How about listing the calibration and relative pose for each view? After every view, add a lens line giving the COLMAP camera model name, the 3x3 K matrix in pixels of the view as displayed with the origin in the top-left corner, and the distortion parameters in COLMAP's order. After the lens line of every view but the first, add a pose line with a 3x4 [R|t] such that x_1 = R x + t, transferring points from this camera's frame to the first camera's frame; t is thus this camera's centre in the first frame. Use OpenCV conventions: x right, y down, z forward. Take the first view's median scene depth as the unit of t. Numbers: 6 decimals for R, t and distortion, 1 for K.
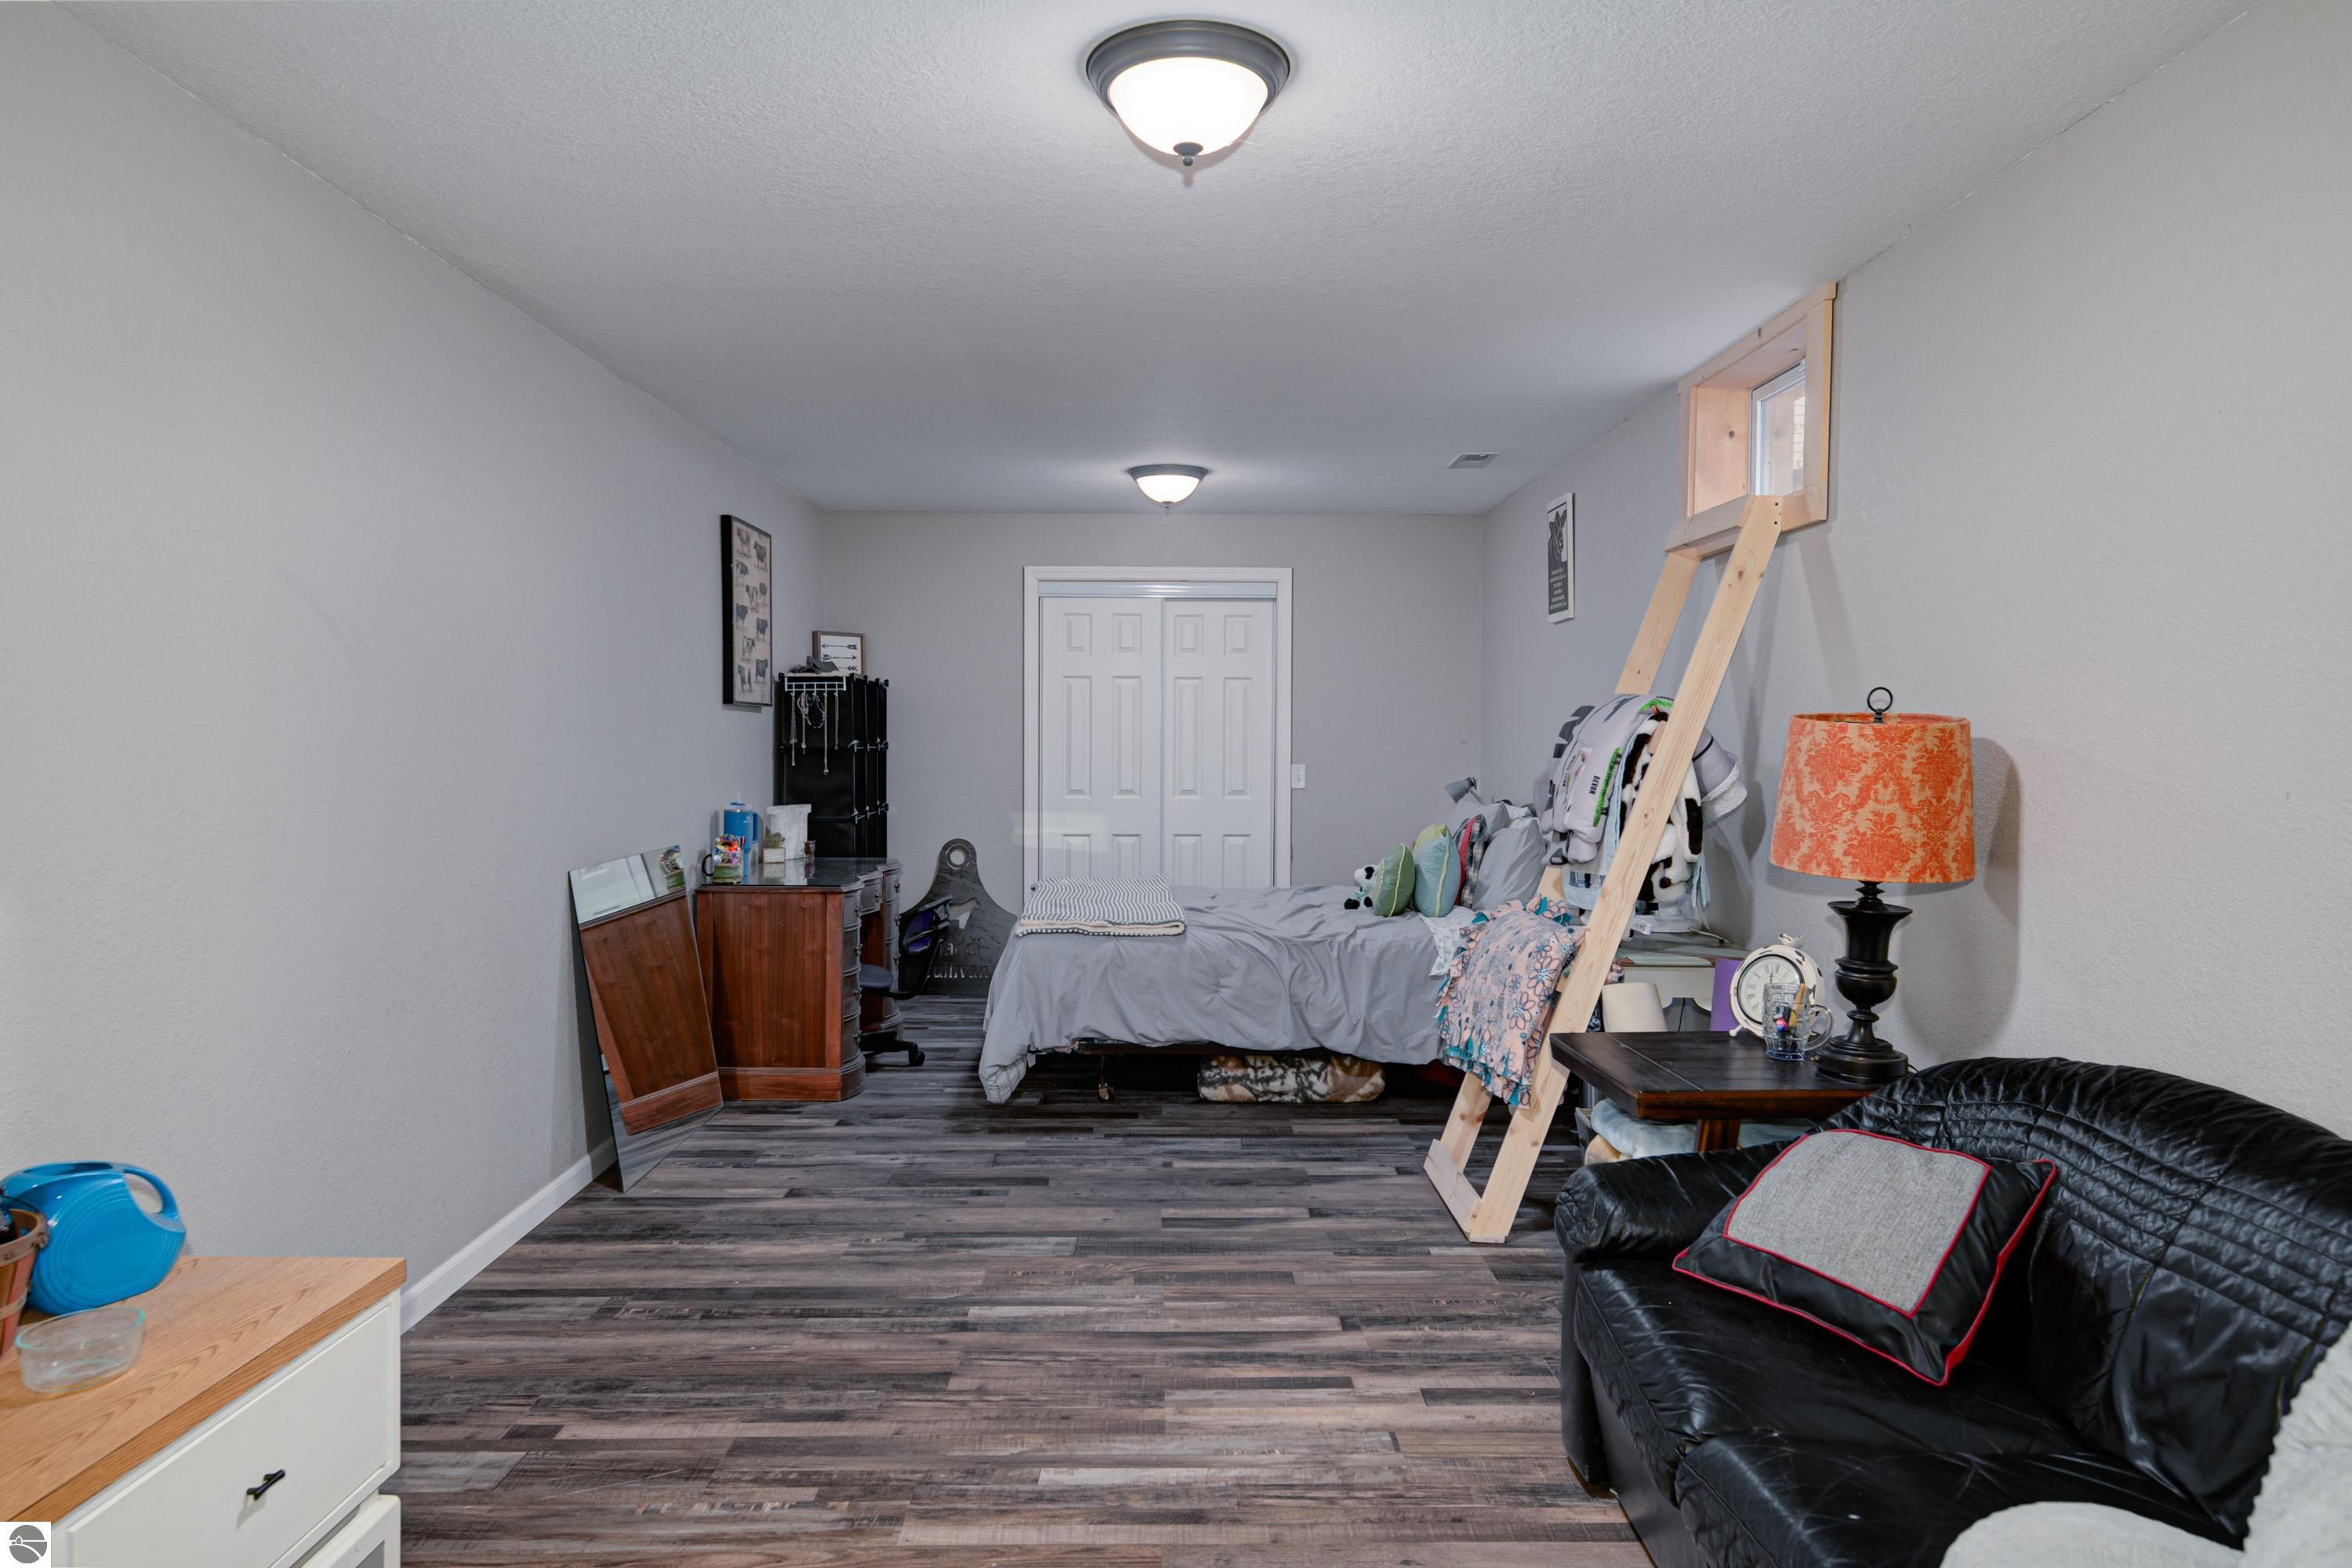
lens RADIAL K [[1497.3, 0, 1176.0], [0, 1497.3, 784.0], [0, 0, 1]] dist [-0.002576, -0.001296]
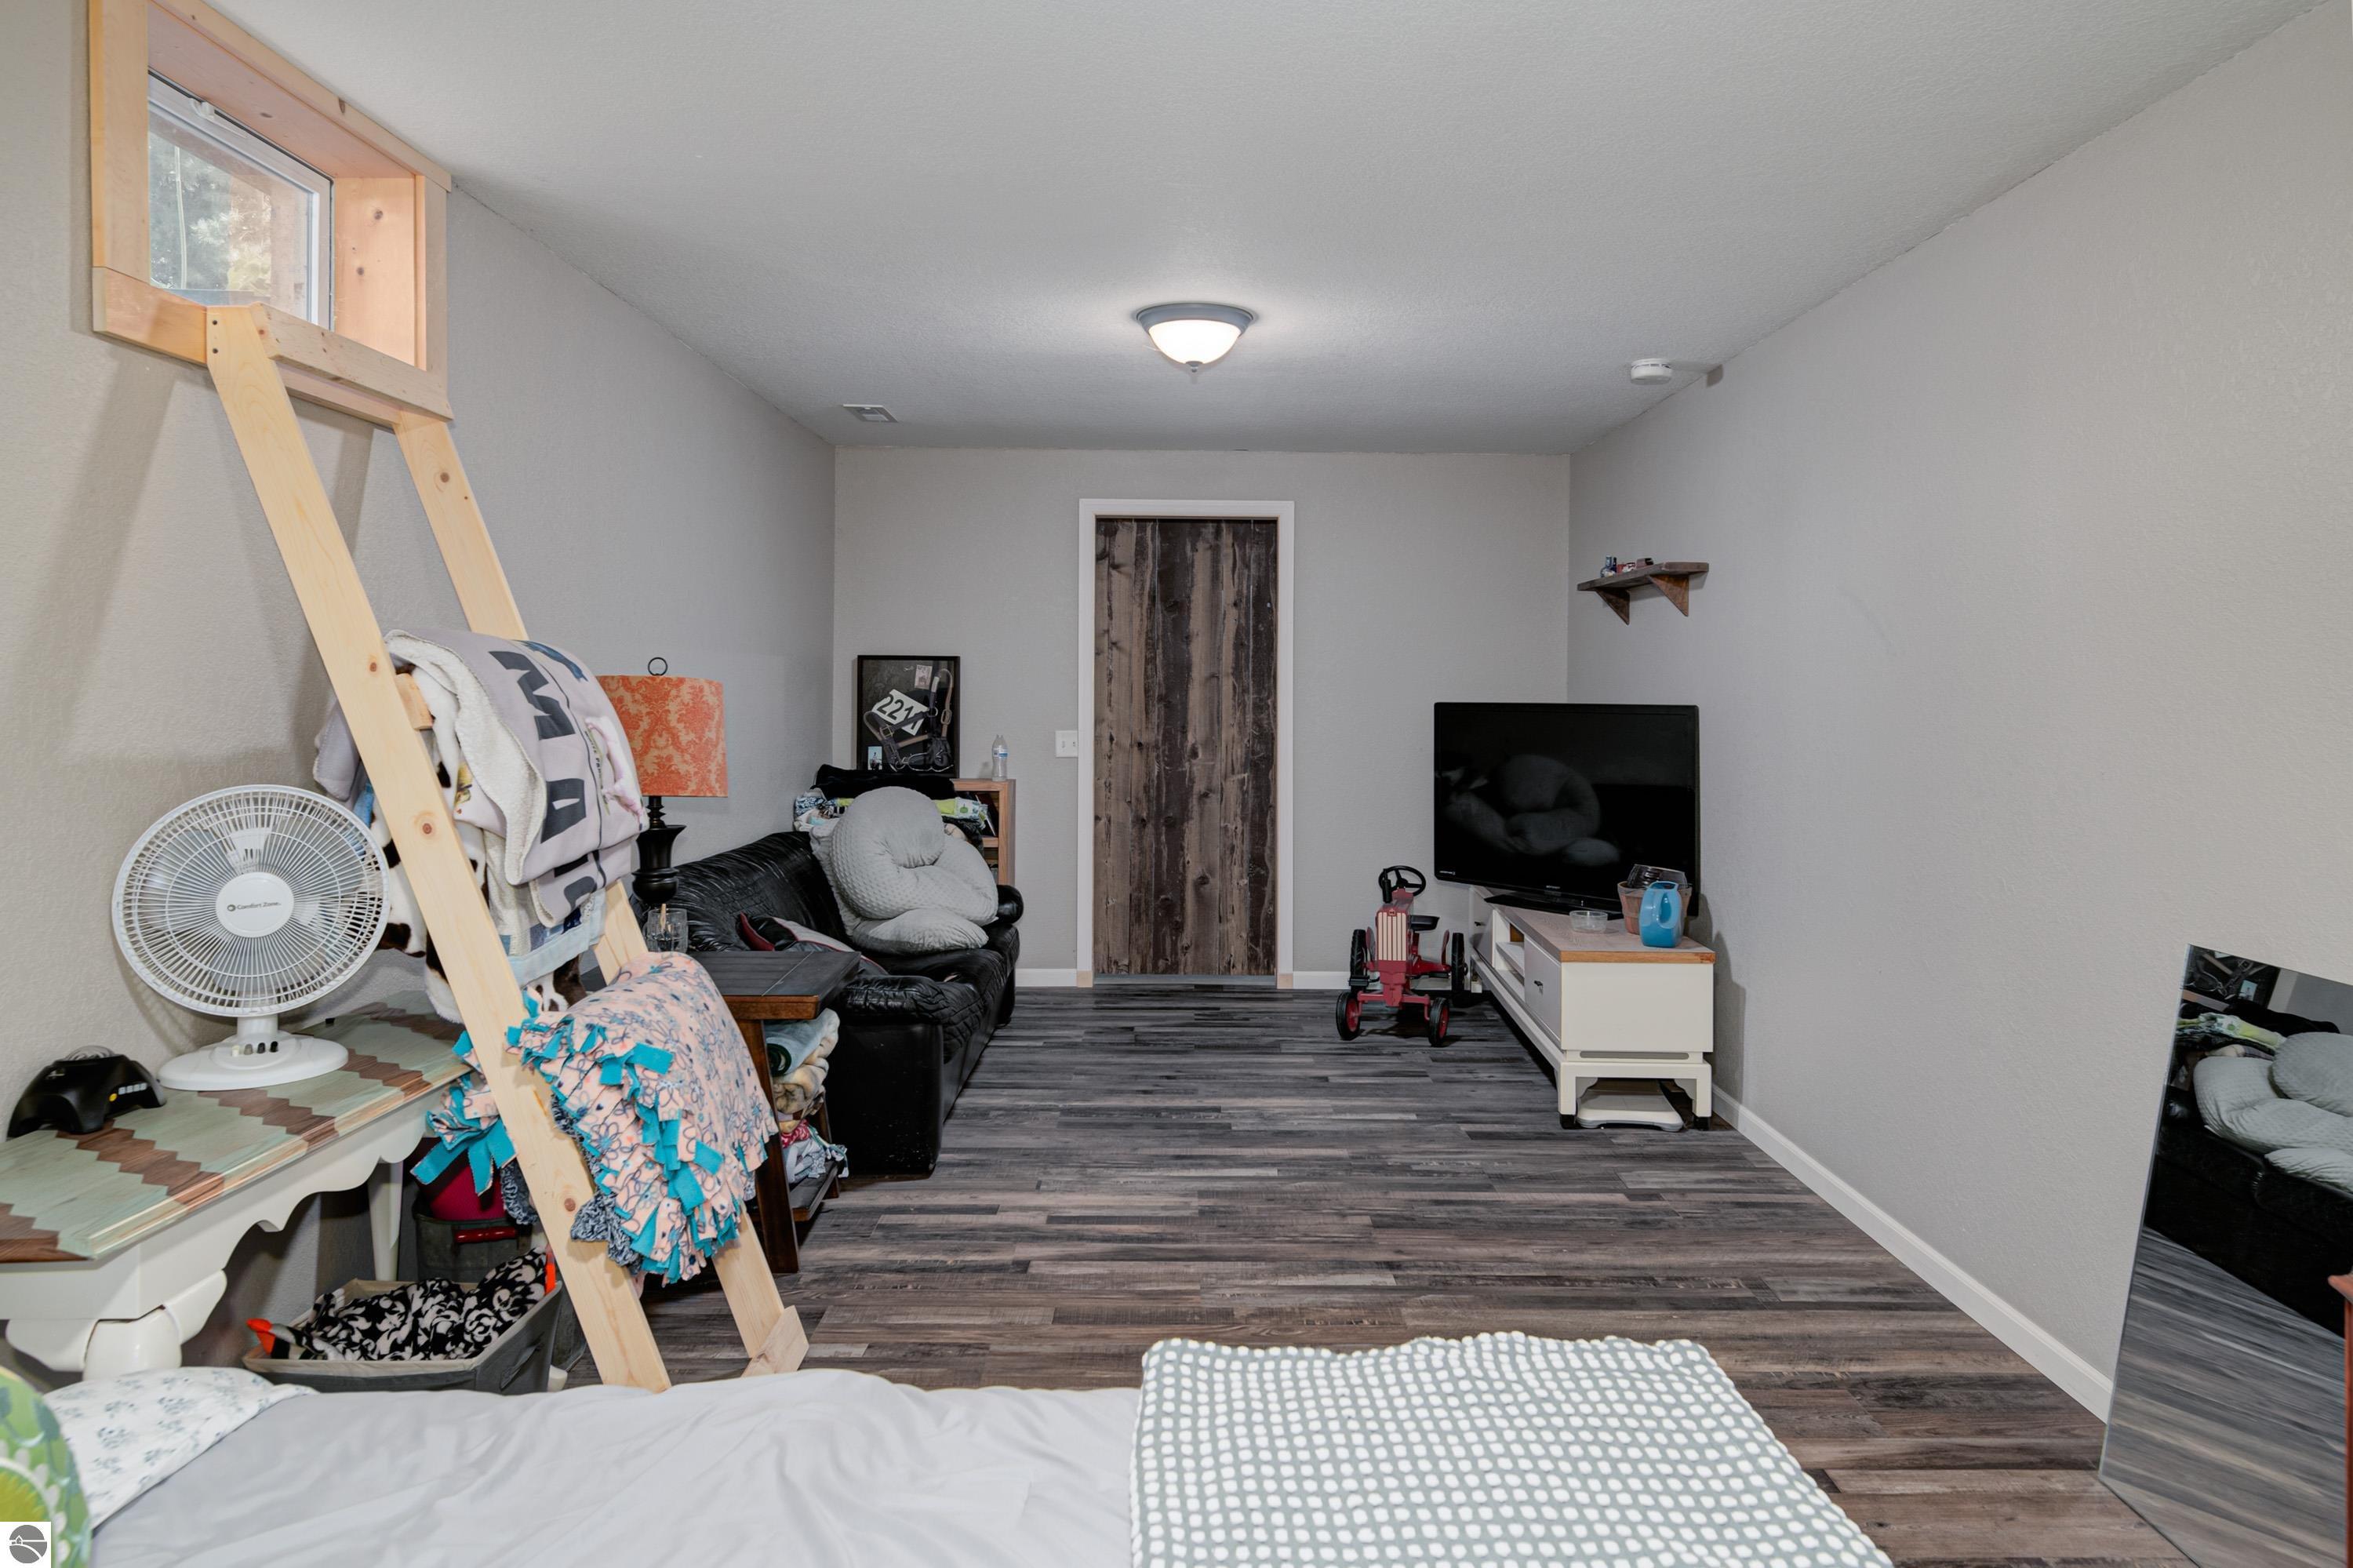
lens RADIAL K [[1498.0, 0, 1176.5], [0, 1498.0, 784.0], [0, 0, 1]] dist [-0.002576, -0.001296]
pose [[-0.999759, -0.013484, 0.017315, -0.005568], [-0.011739, 0.995193, 0.097222, -0.075288], [-0.018542, 0.096995, -0.995112, 2.013440]]
